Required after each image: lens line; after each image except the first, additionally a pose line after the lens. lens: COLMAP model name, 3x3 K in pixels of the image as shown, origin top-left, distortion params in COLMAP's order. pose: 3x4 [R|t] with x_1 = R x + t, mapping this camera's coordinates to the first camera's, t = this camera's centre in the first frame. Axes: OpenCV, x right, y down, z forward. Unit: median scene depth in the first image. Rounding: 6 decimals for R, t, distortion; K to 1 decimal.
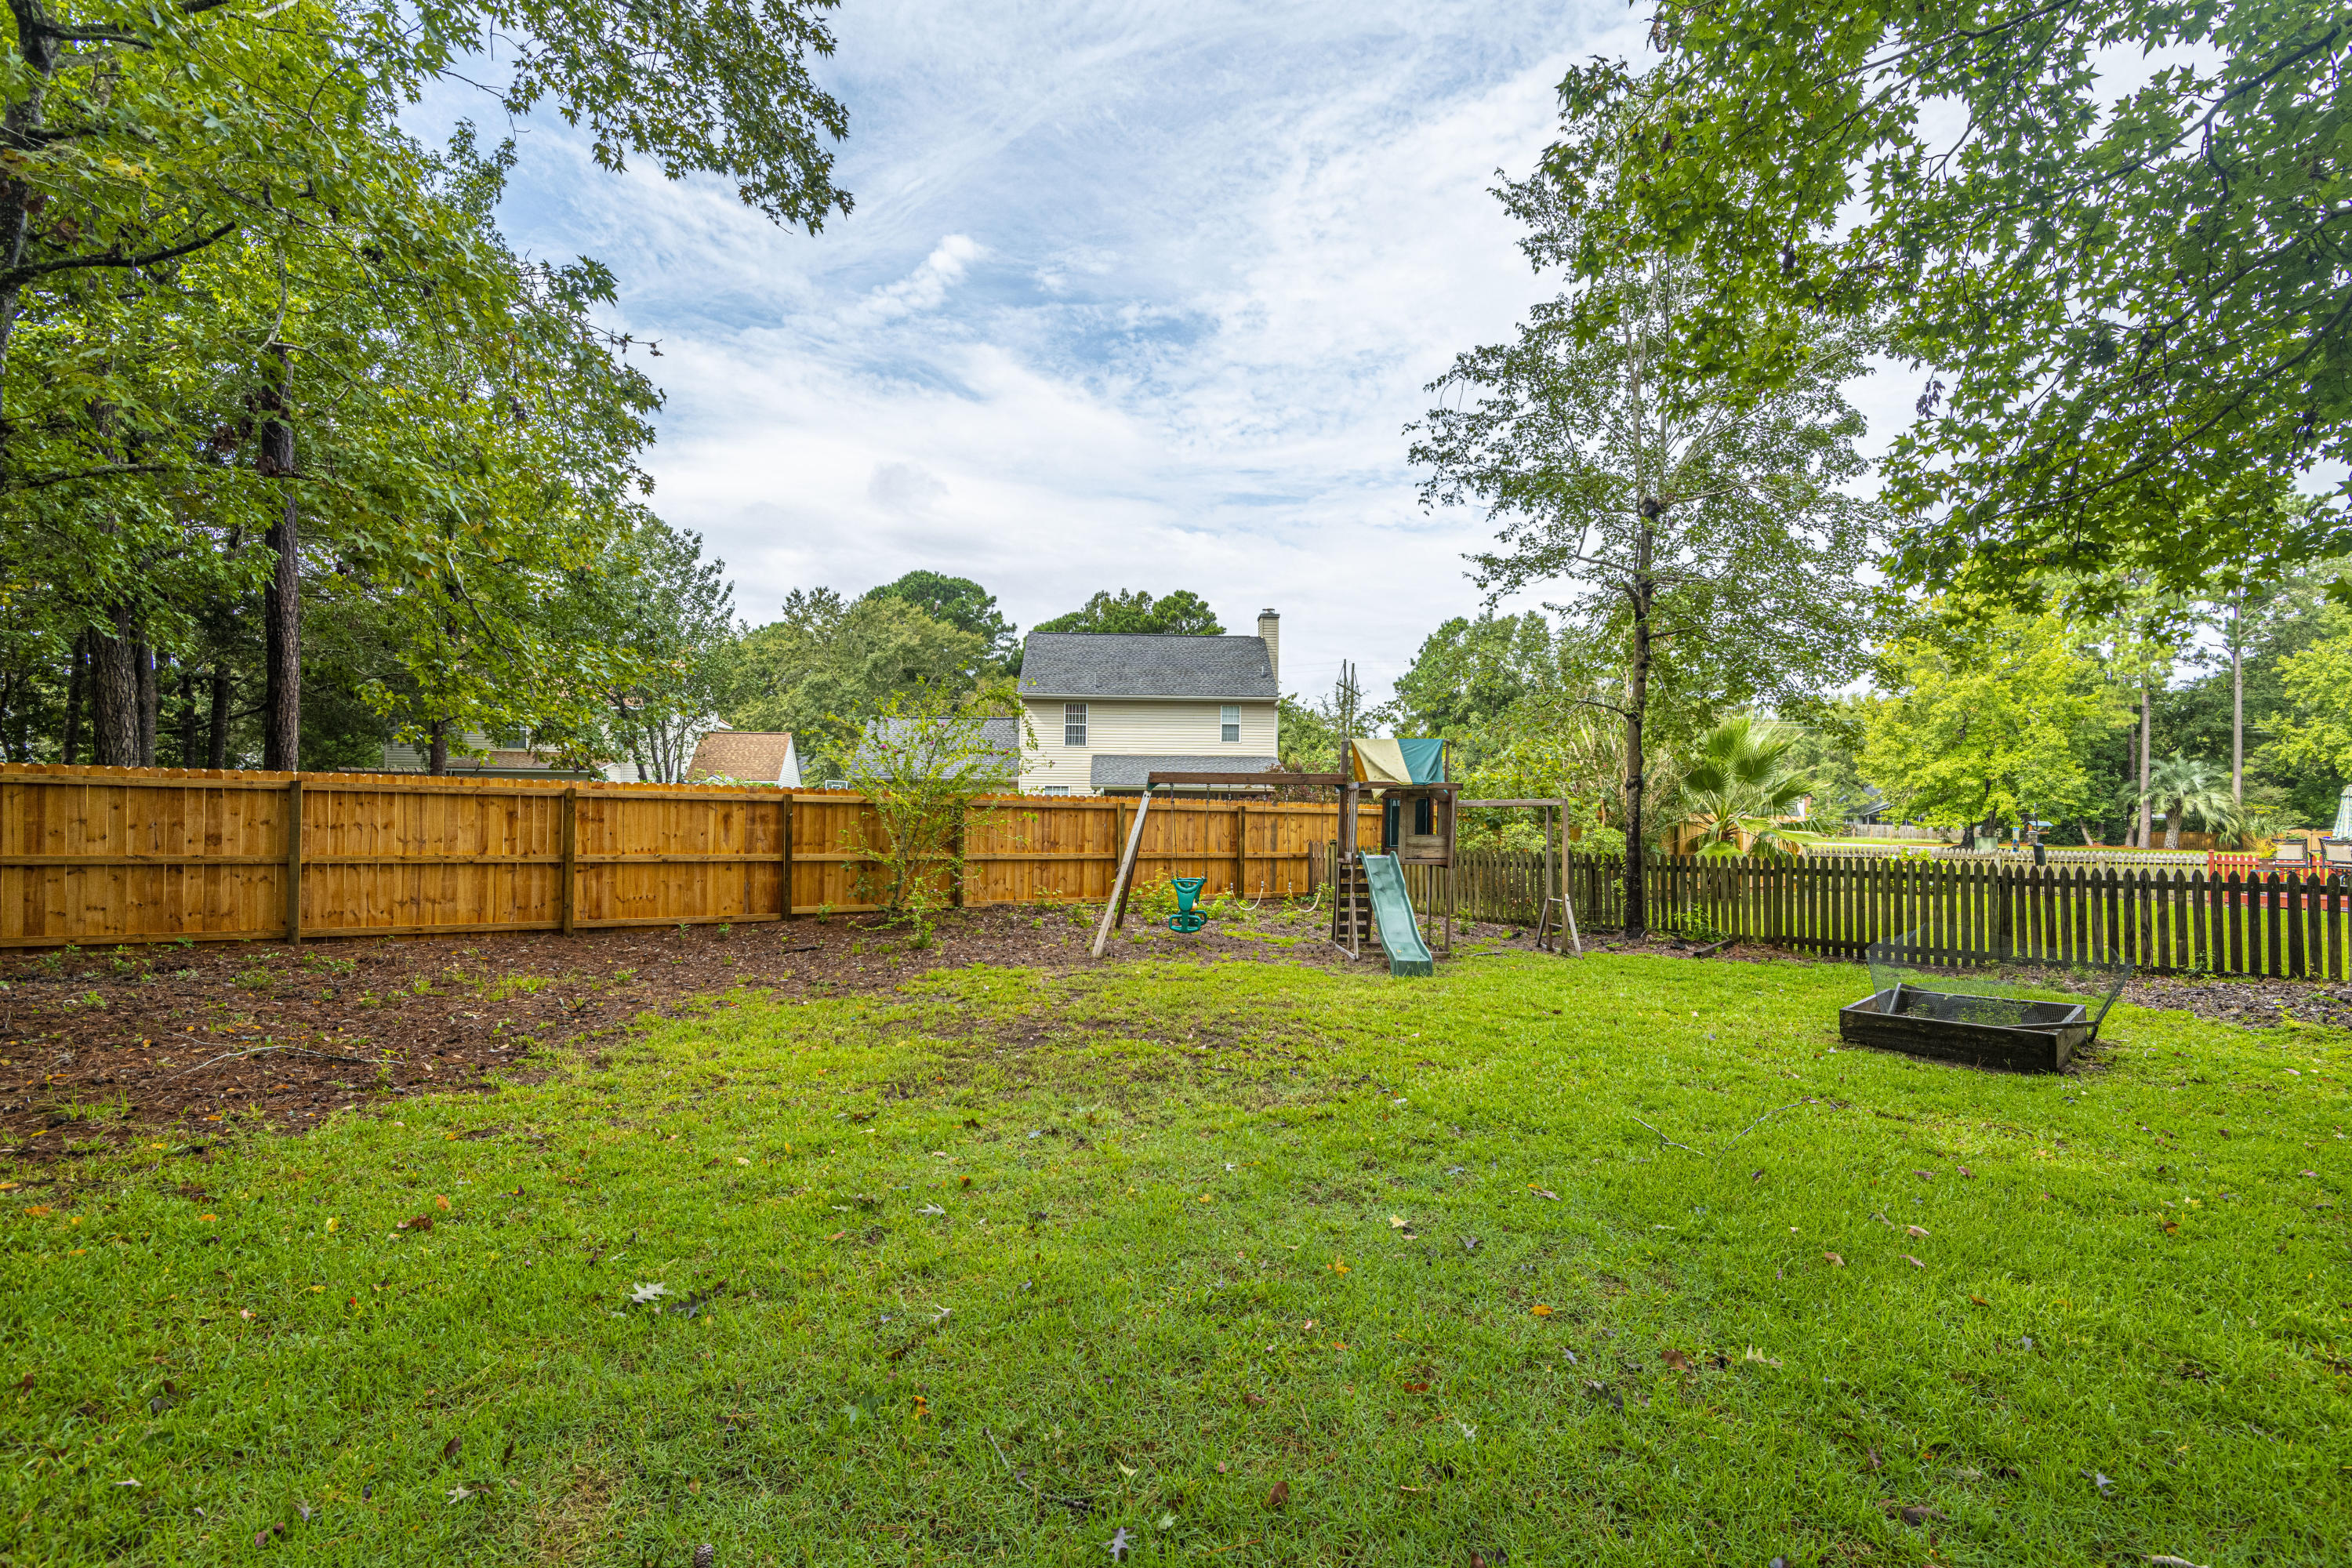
lens RADIAL K [[1086.5, 0, 1176.0], [0, 1086.5, 784.0], [0, 0, 1]] dist [0.023115, -0.000006]
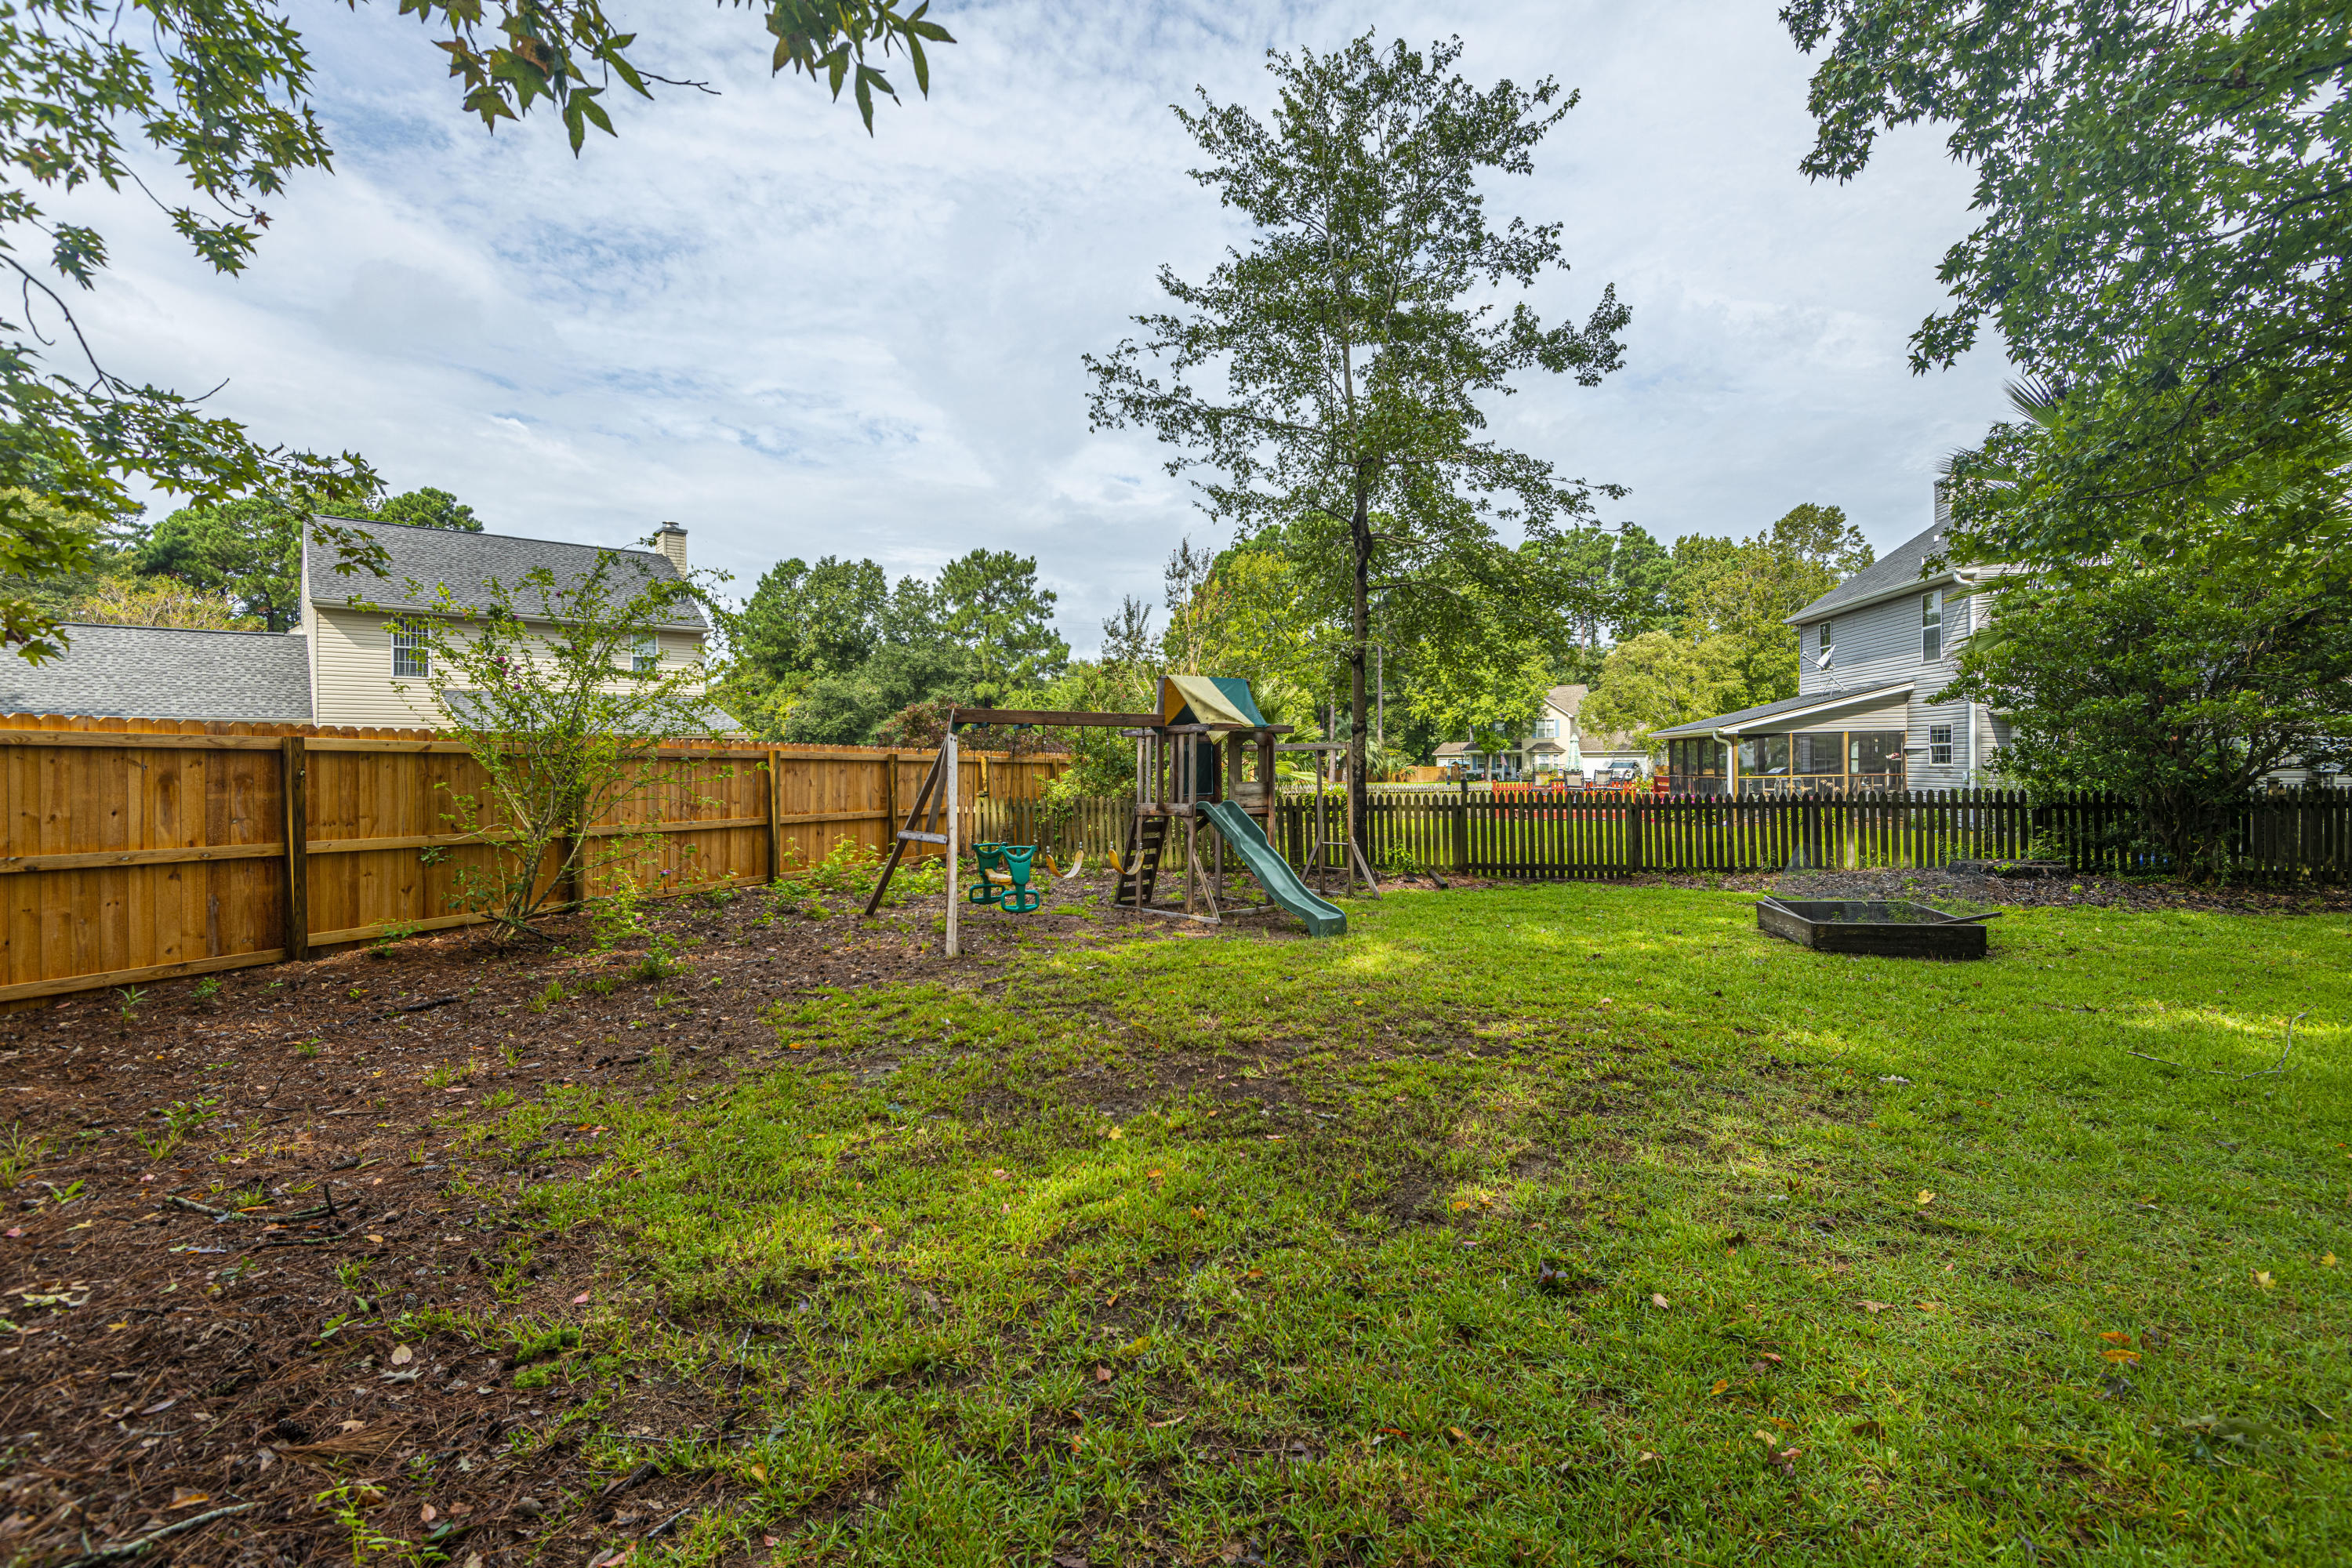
lens RADIAL K [[1071.7, 0, 1186.6], [0, 1071.7, 770.0], [0, 0, 1]] dist [0.001936, -0.007751]
pose [[0.791222, -0.015885, 0.611323, -0.327682], [-0.004740, 0.999473, 0.032106, 0.006540], [-0.611511, -0.028301, 0.790730, 0.278280]]
